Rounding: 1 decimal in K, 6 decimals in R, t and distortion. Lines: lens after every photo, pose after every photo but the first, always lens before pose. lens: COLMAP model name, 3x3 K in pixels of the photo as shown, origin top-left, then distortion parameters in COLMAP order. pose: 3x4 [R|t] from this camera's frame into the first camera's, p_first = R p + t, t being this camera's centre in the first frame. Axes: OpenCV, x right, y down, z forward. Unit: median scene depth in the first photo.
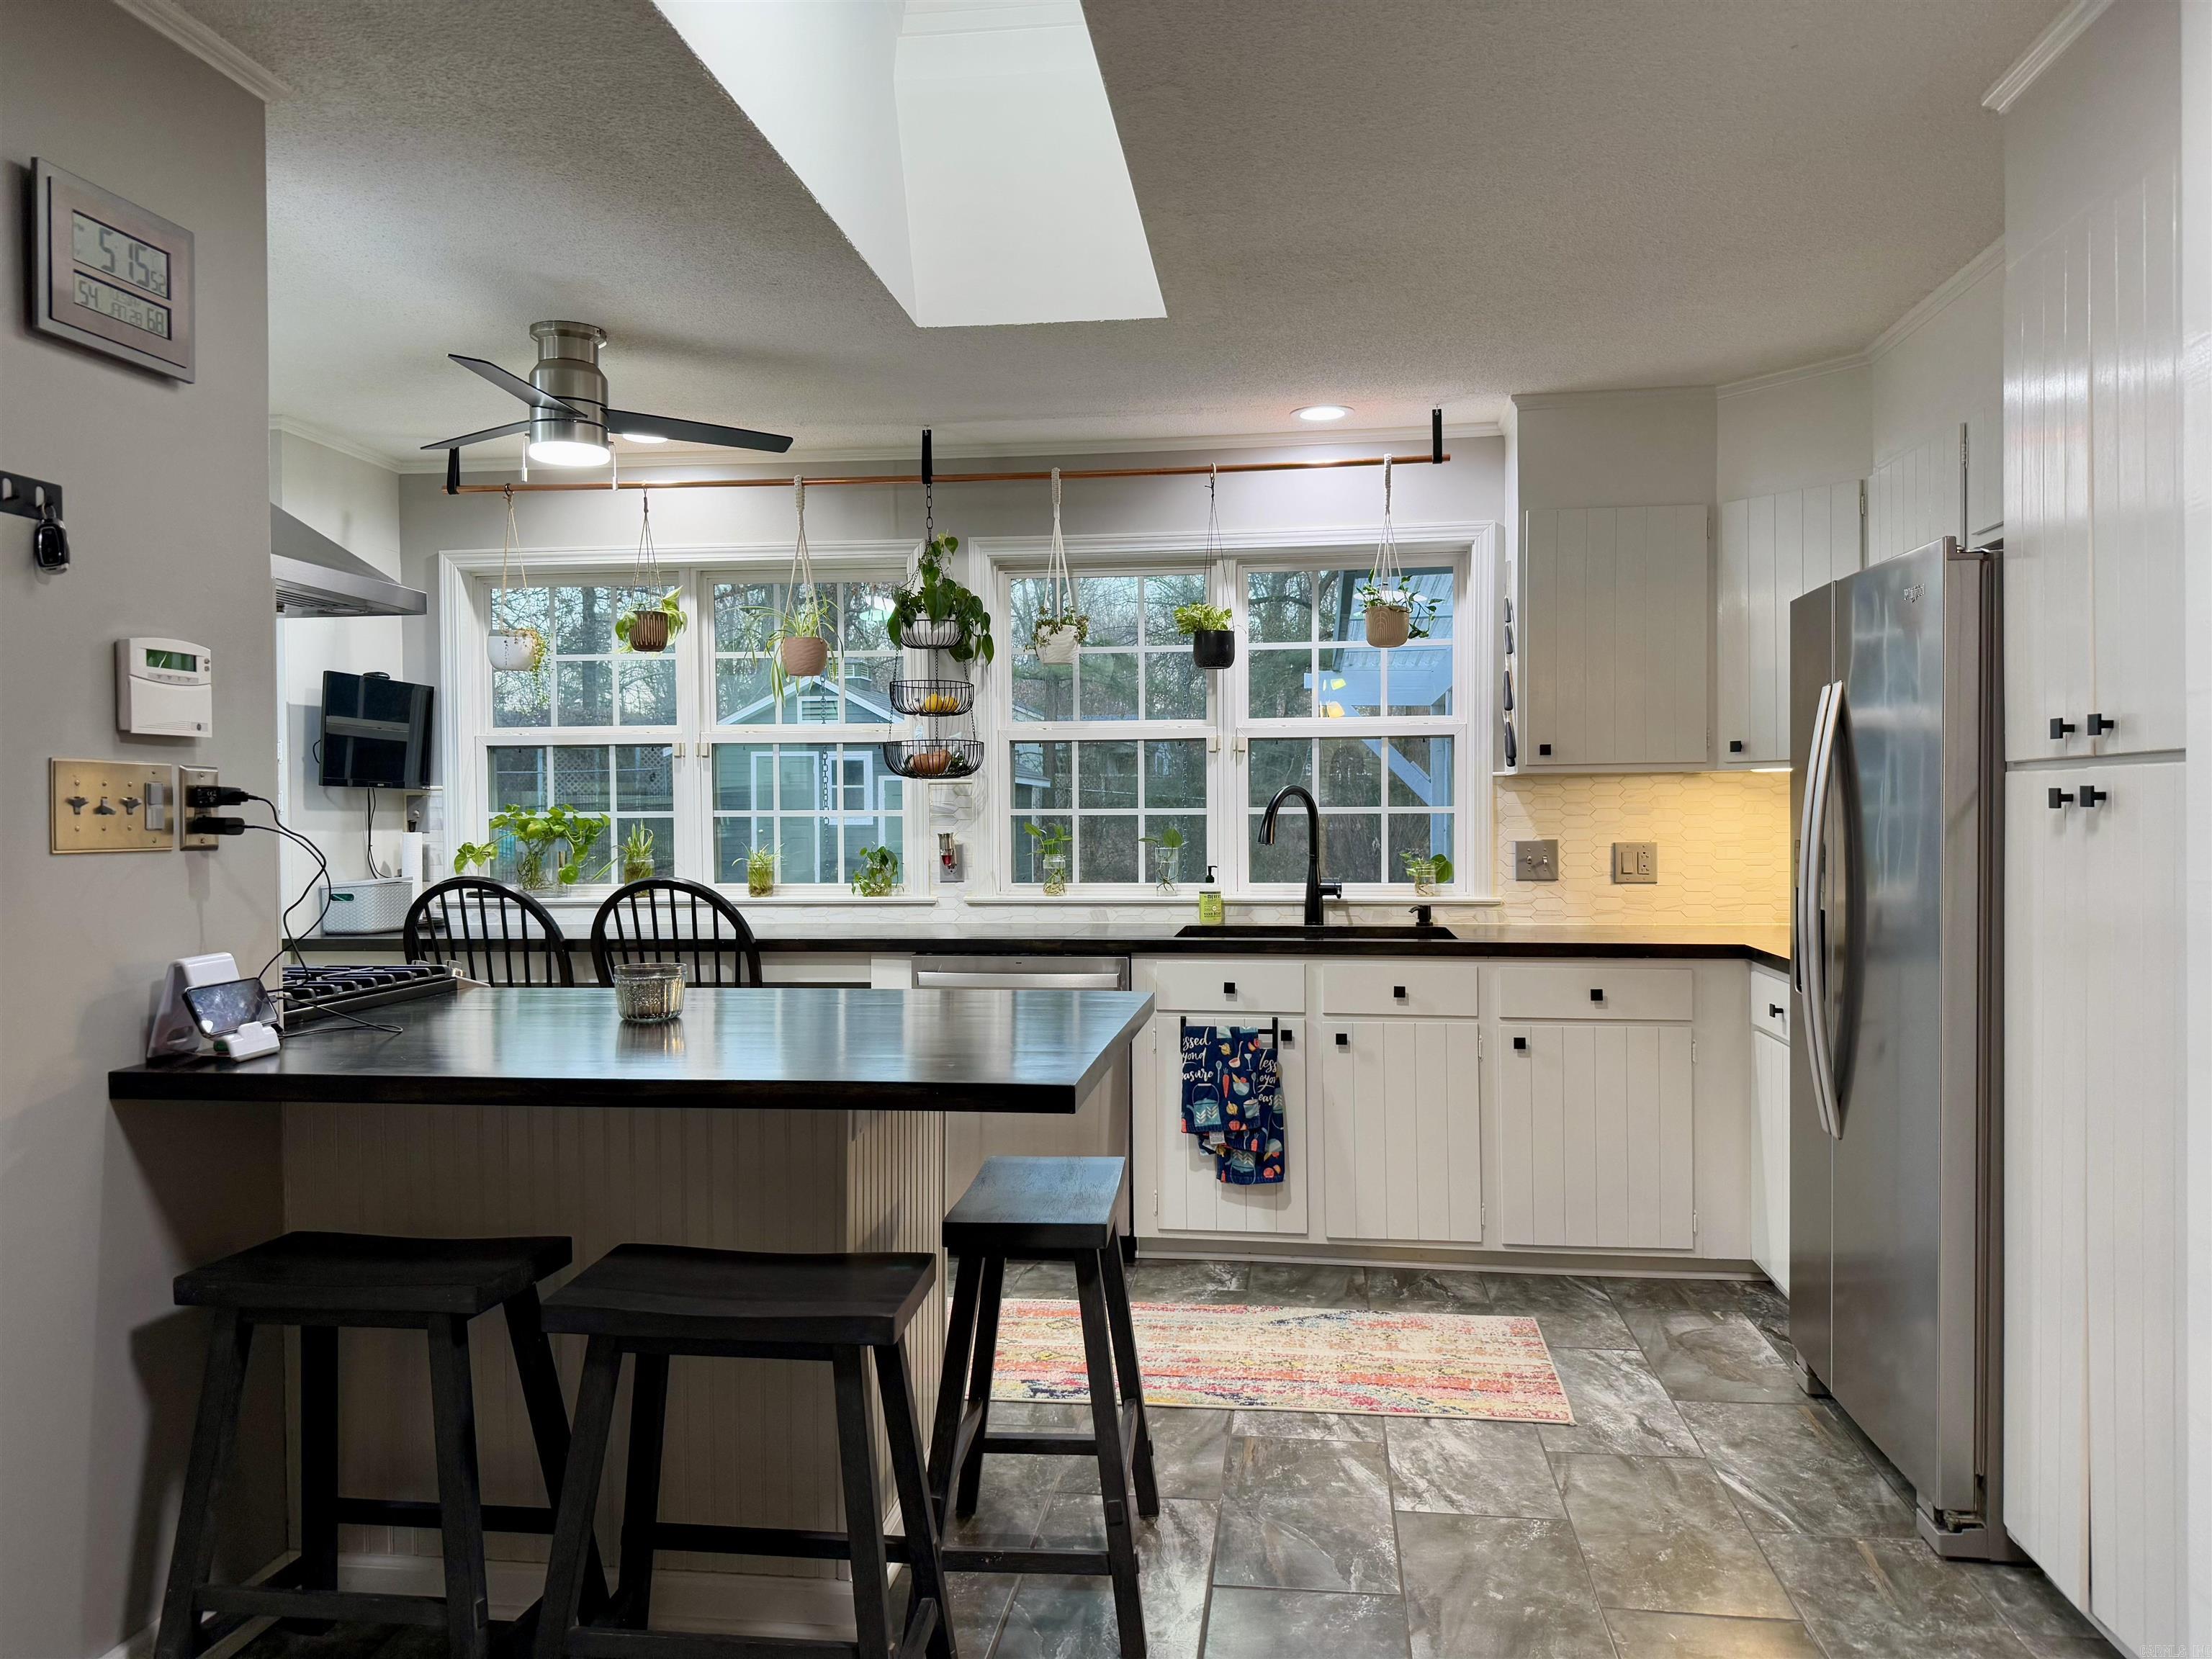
lens RADIAL K [[1562.0, 0, 1097.7], [0, 1562.0, 816.9], [0, 0, 1]] dist [0.042733, -0.044740]
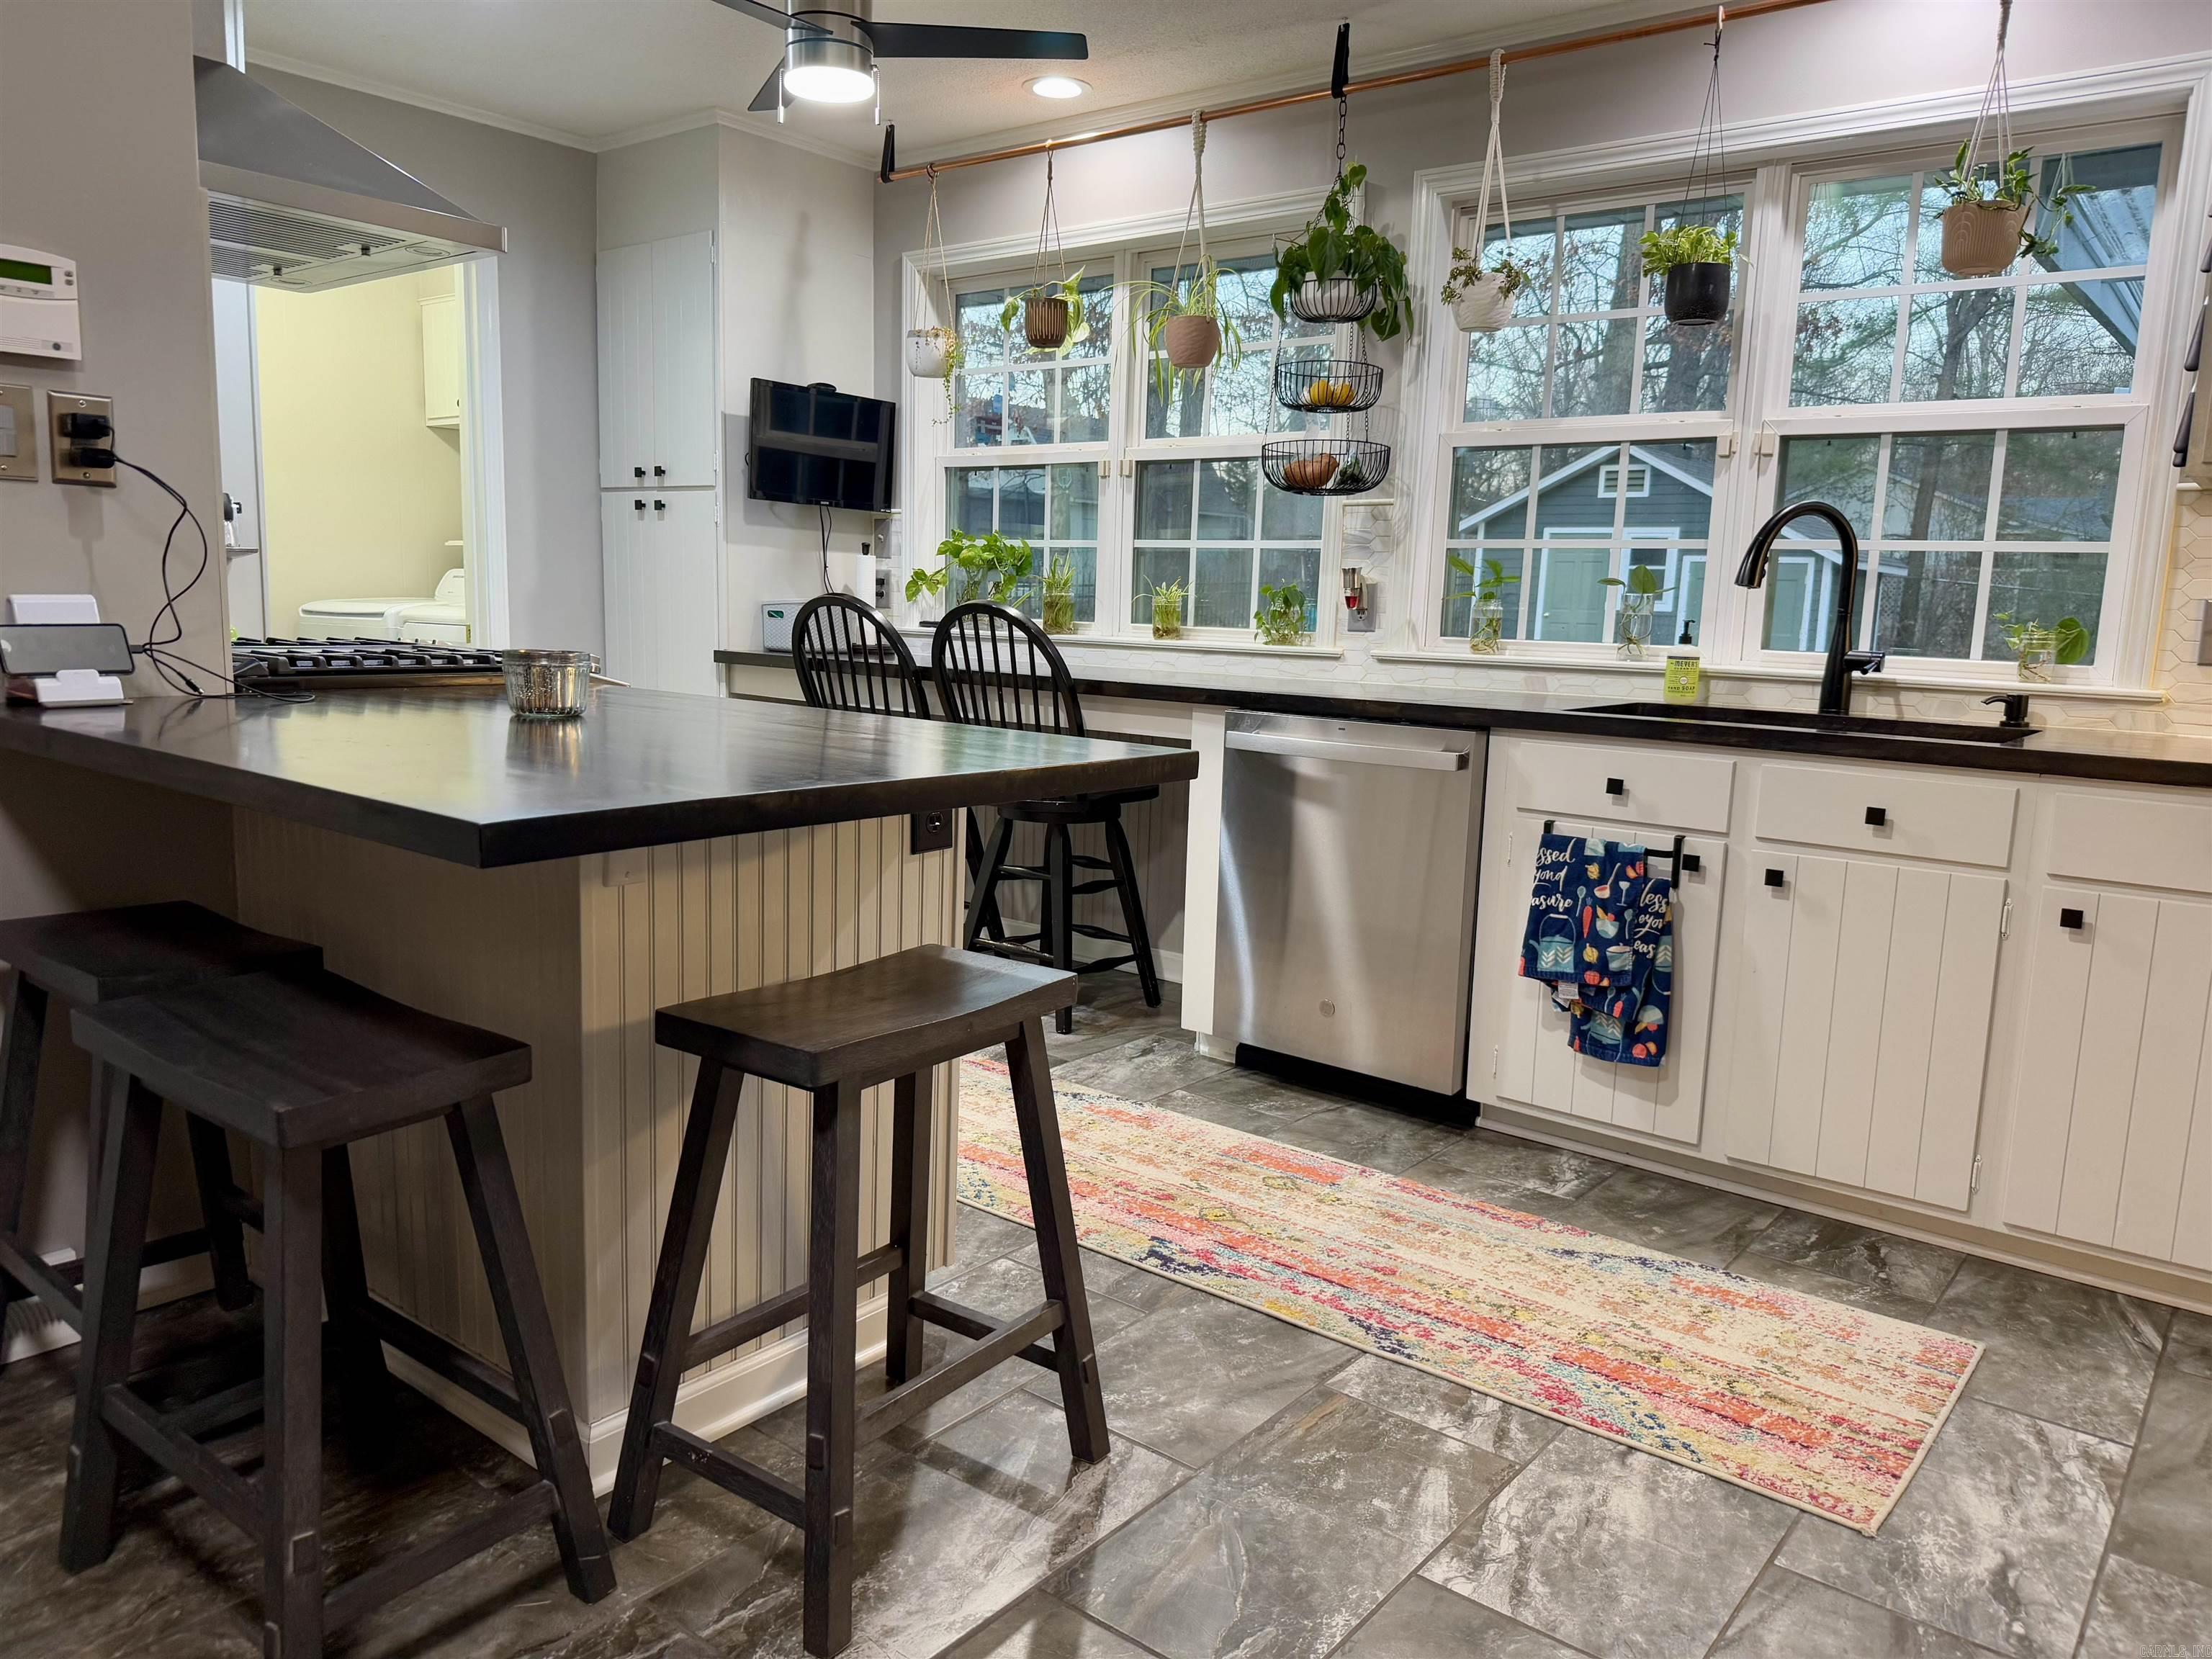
lens RADIAL K [[1562.0, 0, 1101.9], [0, 1562.0, 846.1], [0, 0, 1]] dist [0.042733, -0.044740]
pose [[0.856215, 0.116250, -0.503370, 0.243829], [-0.039972, 0.986340, 0.159798, 0.032336], [0.515071, -0.116701, 0.849166, 0.278274]]
